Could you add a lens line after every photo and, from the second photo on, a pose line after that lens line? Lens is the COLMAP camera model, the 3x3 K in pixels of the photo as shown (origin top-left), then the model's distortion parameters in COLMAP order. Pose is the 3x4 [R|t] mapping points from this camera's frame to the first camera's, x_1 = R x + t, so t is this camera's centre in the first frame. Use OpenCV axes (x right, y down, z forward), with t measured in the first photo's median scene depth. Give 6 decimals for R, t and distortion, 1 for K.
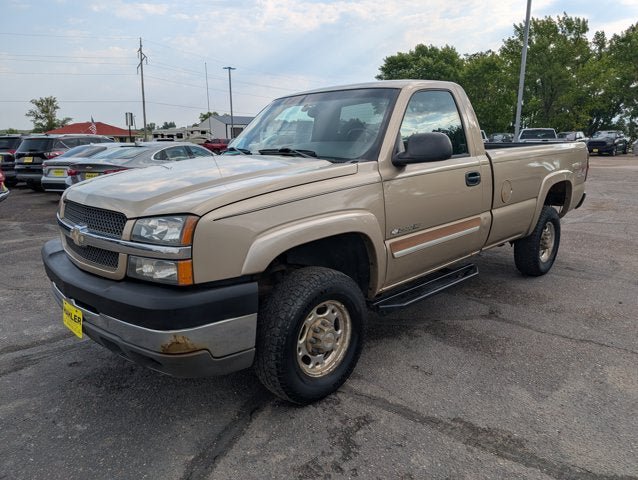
lens RADIAL K [[466.8, 0, 319.0], [0, 466.8, 240.0], [0, 0, 1]] dist [0.006278, -0.002787]
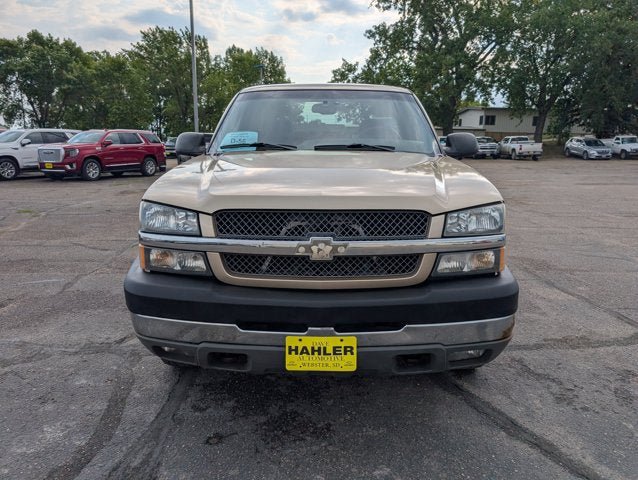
lens RADIAL K [[473.1, 0, 319.0], [0, 473.1, 240.0], [0, 0, 1]] dist [0.004590, 0.001460]
pose [[0.705212, -0.126710, 0.697582, -0.621554], [0.134784, 0.989917, 0.043552, -0.034381], [-0.696067, 0.063309, 0.715180, 0.245796]]
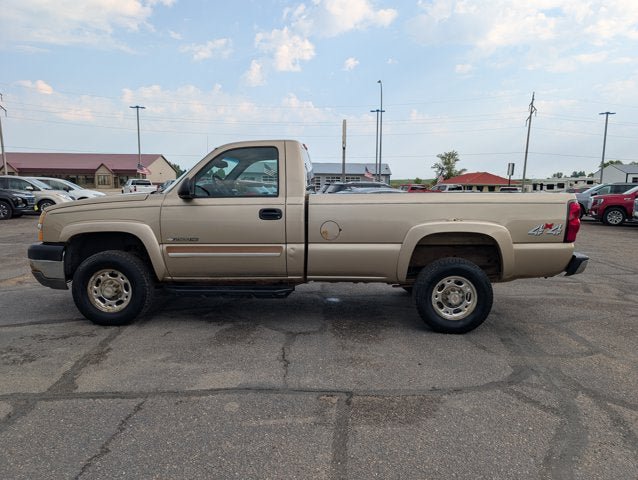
lens RADIAL K [[464.7, 0, 324.1], [0, 464.7, 237.1], [0, 0, 1]] dist [0.011420, -0.003382]
pose [[0.683683, 0.096020, -0.723435, 1.082912], [-0.173998, 0.984165, -0.033811, -0.042203], [0.708733, 0.148992, 0.689564, 0.193769]]
